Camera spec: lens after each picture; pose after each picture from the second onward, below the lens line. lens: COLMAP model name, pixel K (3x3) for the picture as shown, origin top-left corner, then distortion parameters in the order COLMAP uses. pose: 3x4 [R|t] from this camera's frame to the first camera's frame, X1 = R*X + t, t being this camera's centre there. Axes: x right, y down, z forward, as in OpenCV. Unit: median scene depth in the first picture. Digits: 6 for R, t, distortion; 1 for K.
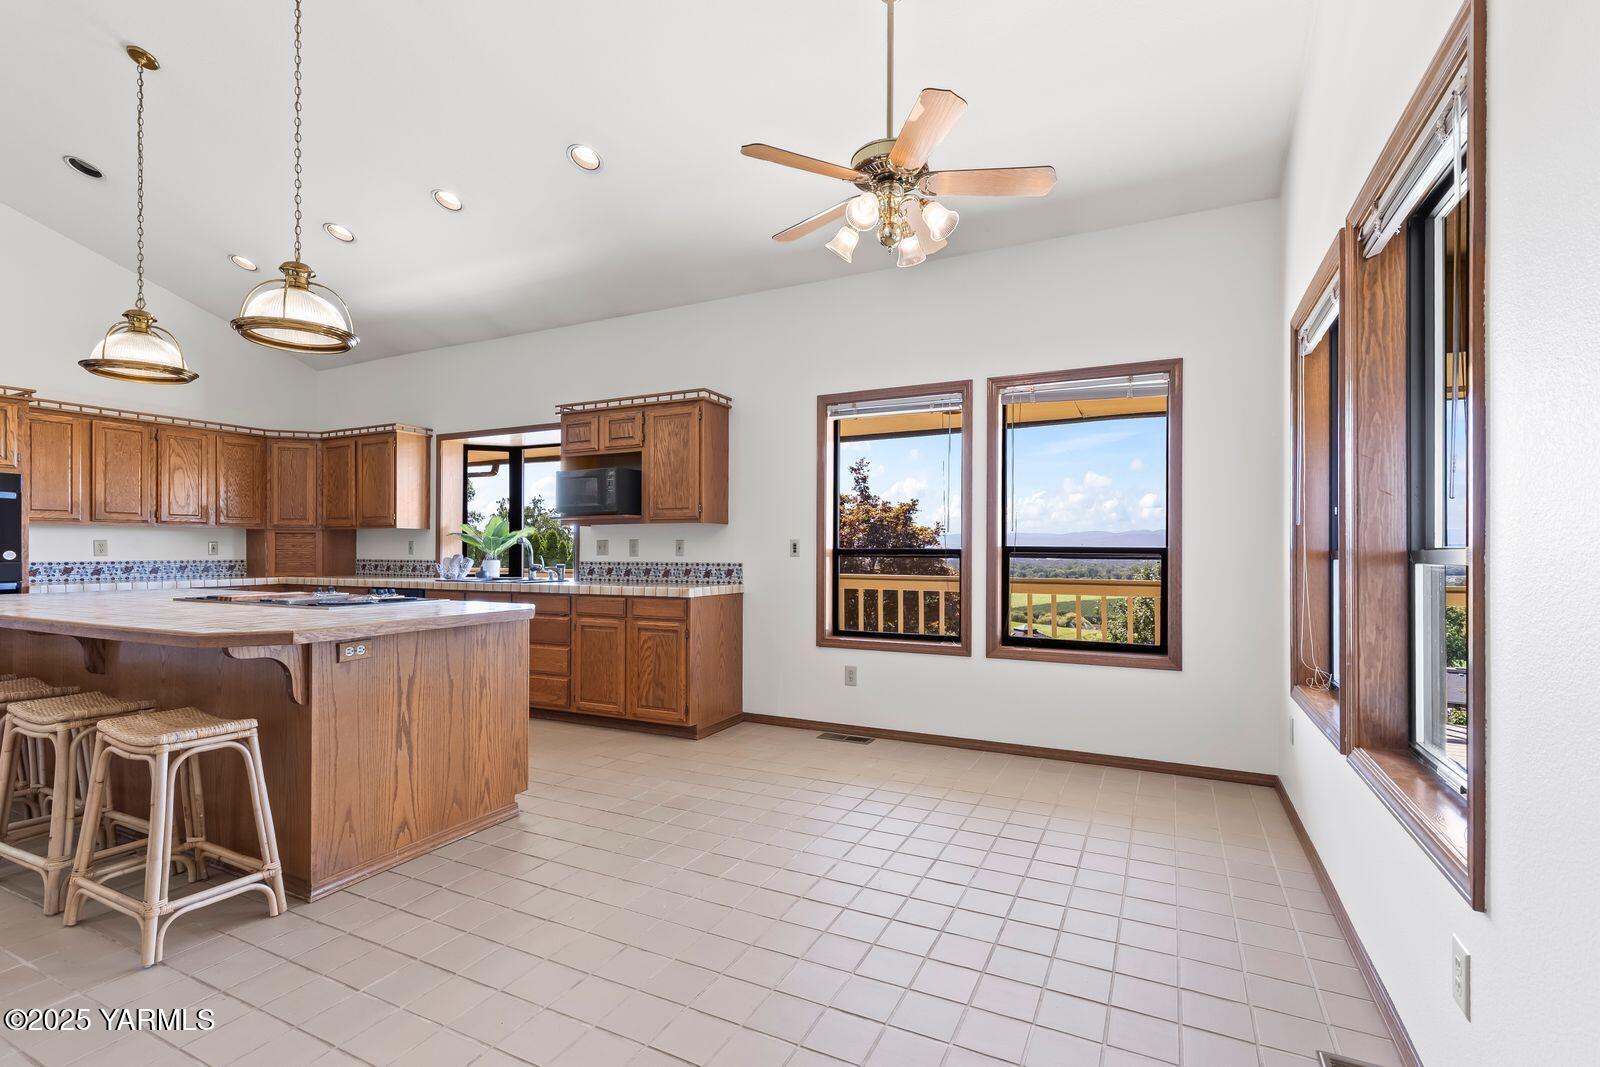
lens RADIAL K [[727.7, 0, 809.3], [0, 727.7, 549.0], [0, 0, 1]] dist [0.011817, -0.001676]
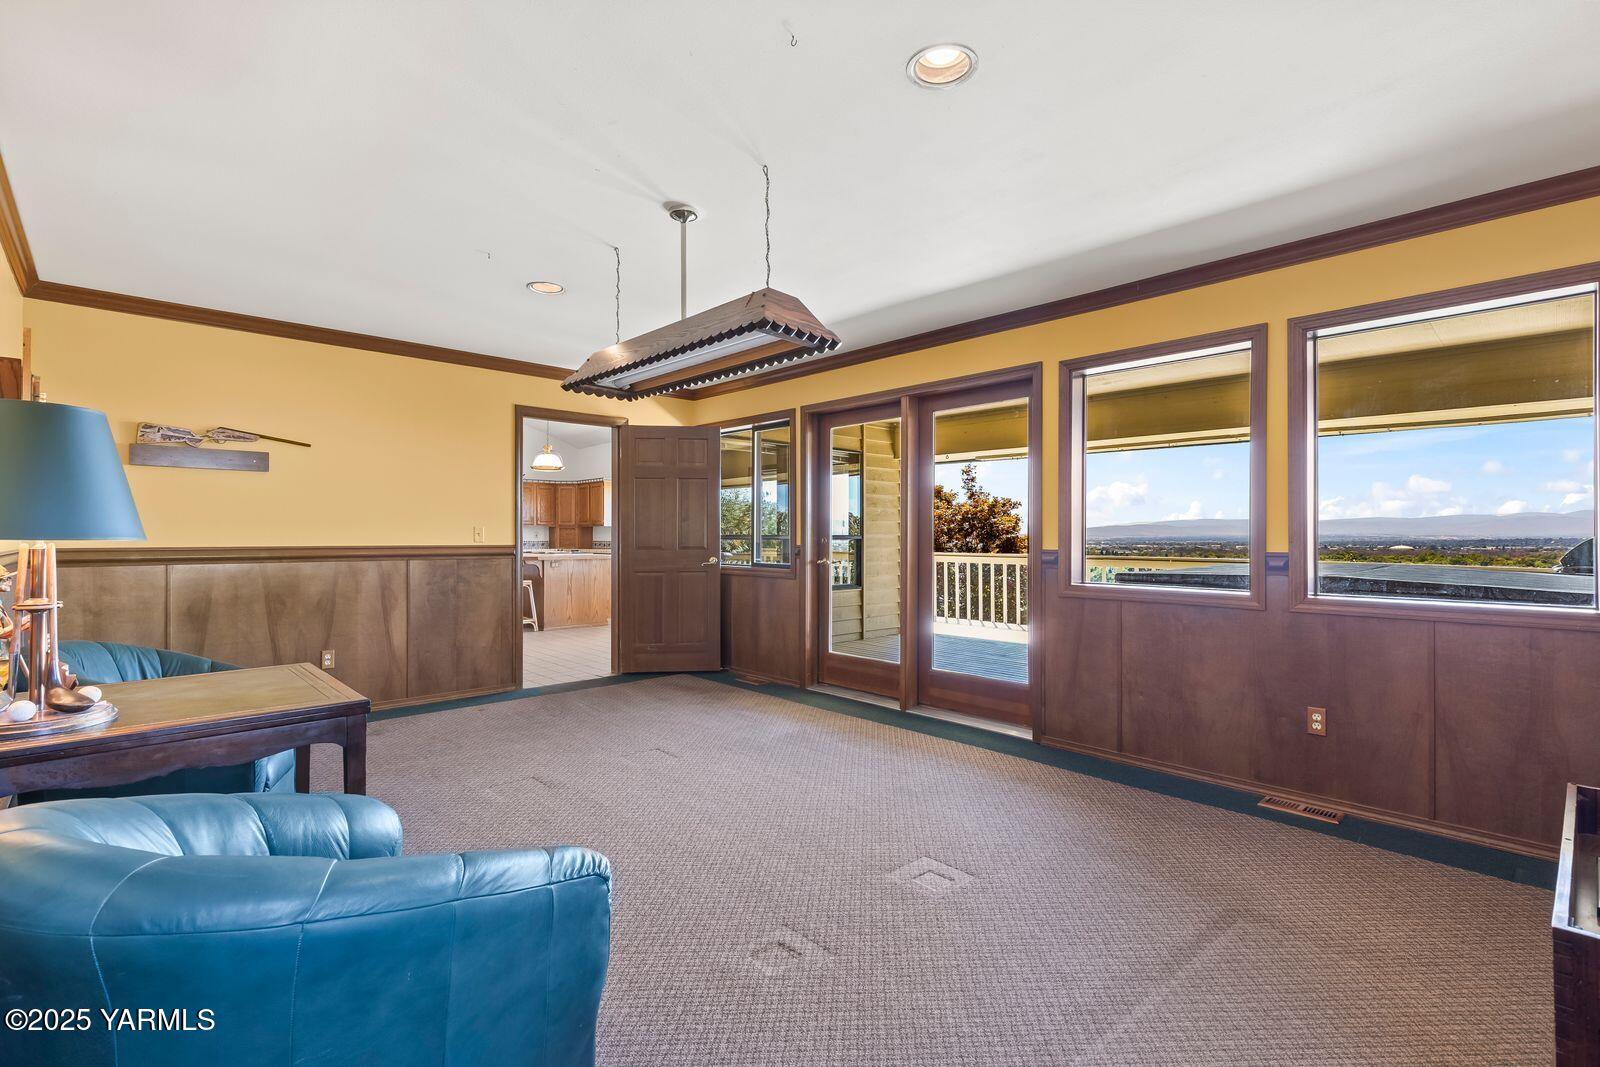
lens RADIAL K [[727.7, 0, 801.5], [0, 727.7, 536.1], [0, 0, 1]] dist [0.011817, -0.001676]
pose [[0.934401, -0.000164, -0.356223, 0.946142], [0.000101, 1.000000, -0.000196, 0.001404], [0.356223, 0.000148, 0.934401, -1.012727]]
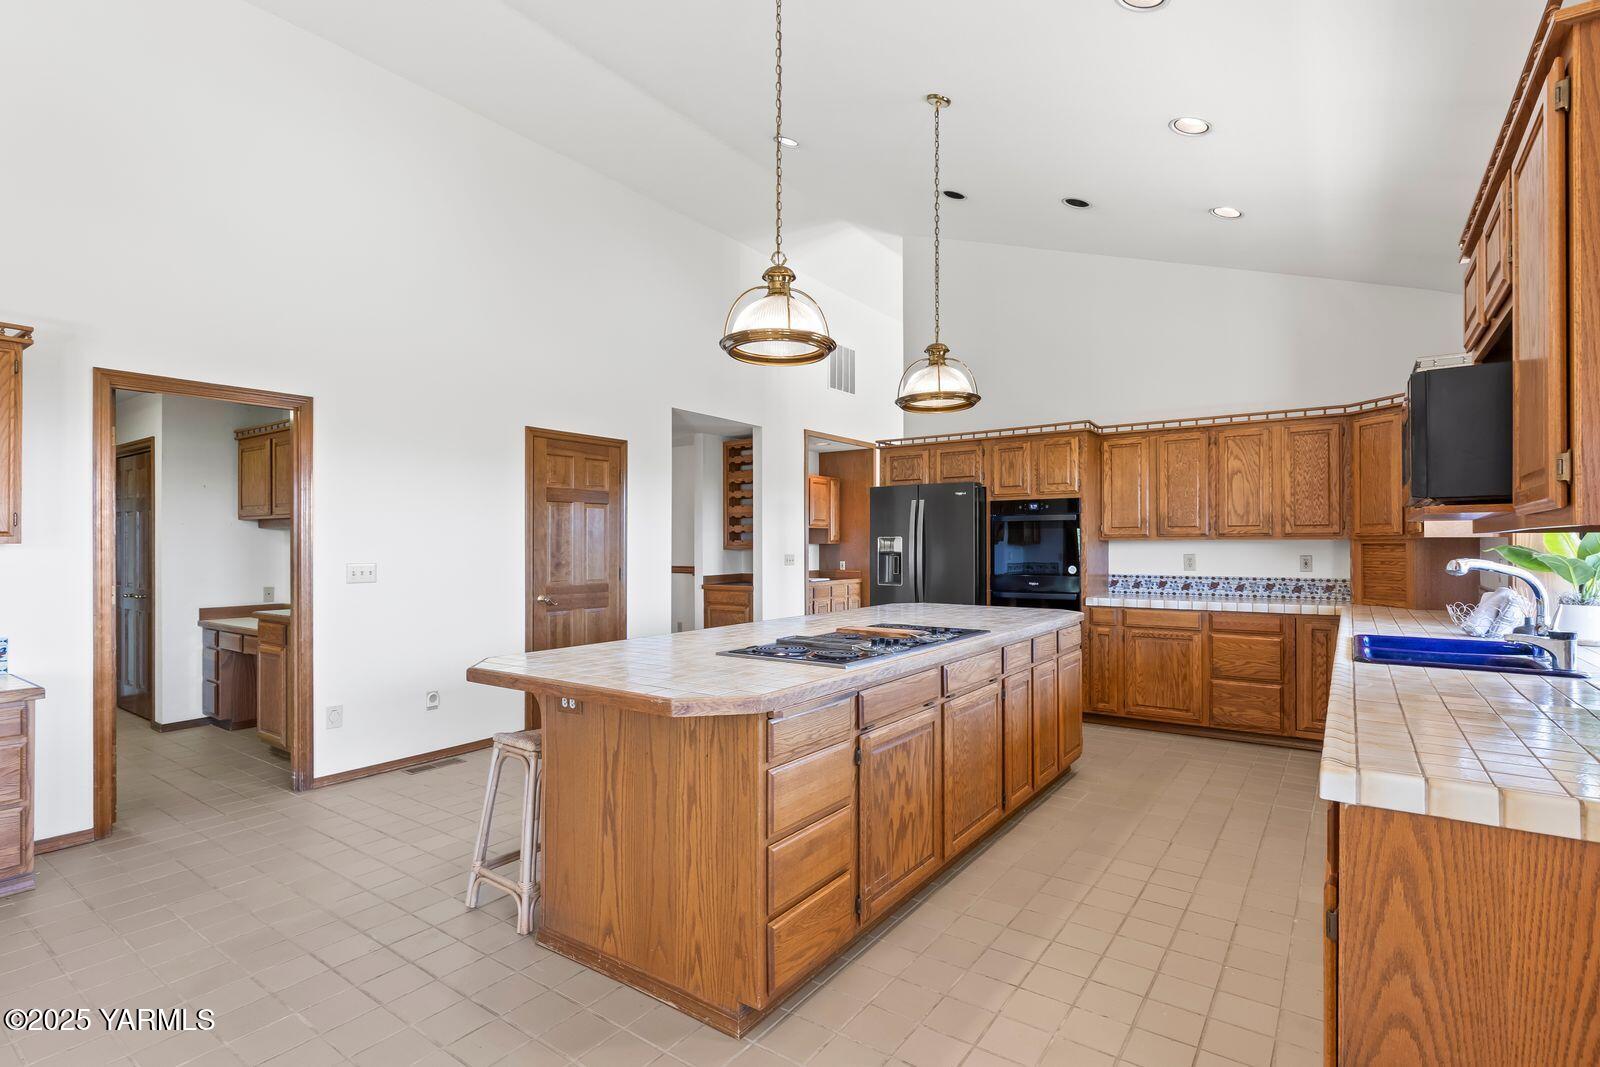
lens RADIAL K [[767.8, 0, 804.6], [0, 767.8, 539.1], [0, 0, 1]] dist [-0.003728, -0.000106]
pose [[-0.162867, -0.007758, -0.986617, 0.151176], [0.002937, 0.999961, -0.008348, -0.030213], [0.986644, -0.004257, -0.162838, 0.786032]]
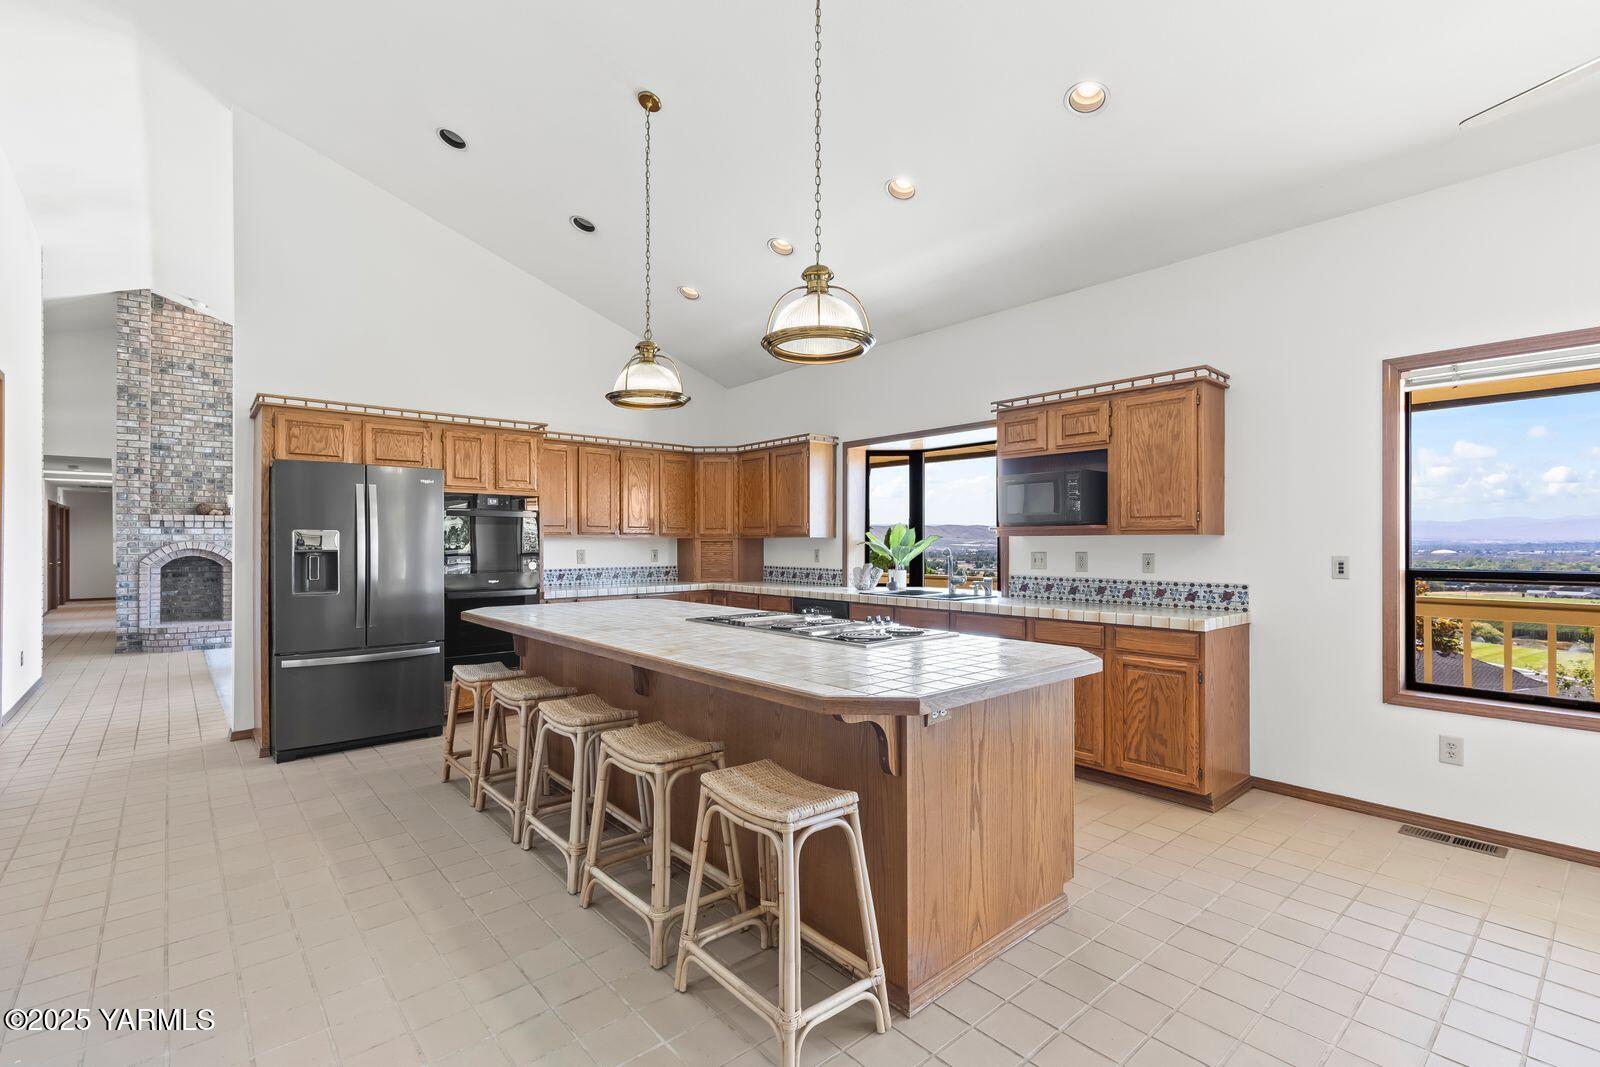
lens RADIAL K [[727.7, 0, 807.7], [0, 727.7, 538.8], [0, 0, 1]] dist [0.011817, -0.001676]
pose [[0.924385, -0.003766, -0.381441, -0.240652], [0.002201, 0.999987, -0.004537, -0.028731], [0.381454, 0.003354, 0.924382, 0.097175]]
